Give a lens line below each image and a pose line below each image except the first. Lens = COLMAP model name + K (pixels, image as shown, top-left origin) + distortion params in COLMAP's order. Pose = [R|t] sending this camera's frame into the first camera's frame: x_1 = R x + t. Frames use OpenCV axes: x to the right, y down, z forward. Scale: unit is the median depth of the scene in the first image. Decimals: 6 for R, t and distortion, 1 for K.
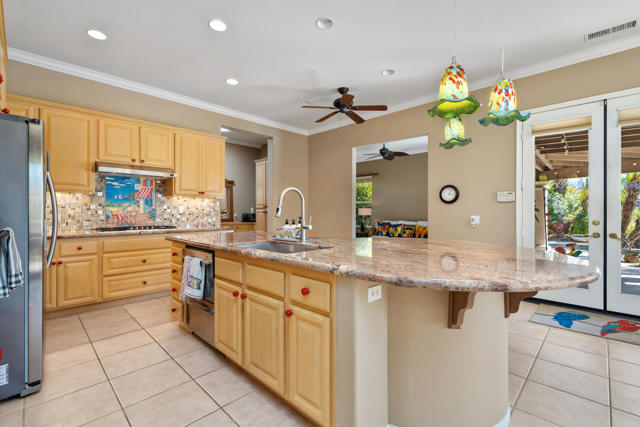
lens RADIAL K [[285.6, 0, 320.4], [0, 285.6, 212.0], [0, 0, 1]] dist [-0.003000, -0.000836]
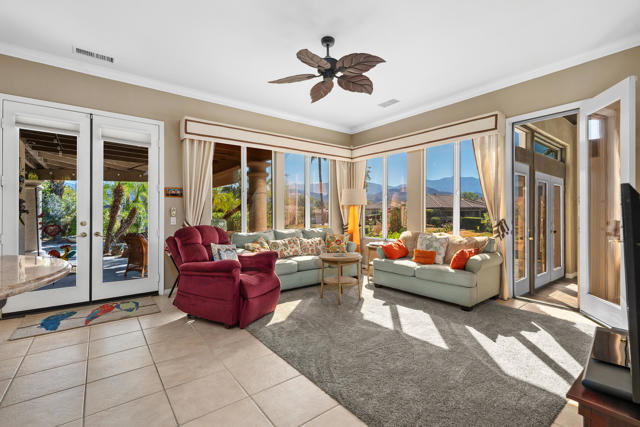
lens RADIAL K [[285.6, 0, 320.4], [0, 285.6, 212.0], [0, 0, 1]] dist [-0.003000, -0.000836]
pose [[0.130548, 0.001892, 0.991440, 0.003138], [0.004386, 0.999987, -0.002485, 0.000252], [-0.991432, 0.004673, 0.130538, -0.043870]]
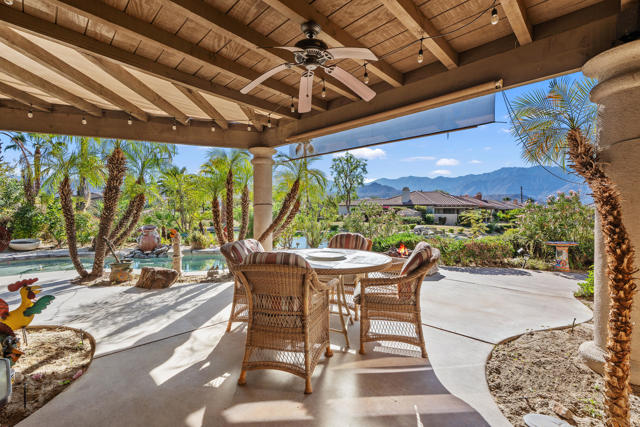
lens RADIAL K [[285.6, 0, 320.4], [0, 285.6, 212.0], [0, 0, 1]] dist [-0.003000, -0.000836]
pose [[0.005733, -0.011062, 0.999922, 0.947367], [0.000327, 0.999939, 0.011061, 0.033079], [-0.999984, 0.000264, 0.005736, 1.128062]]
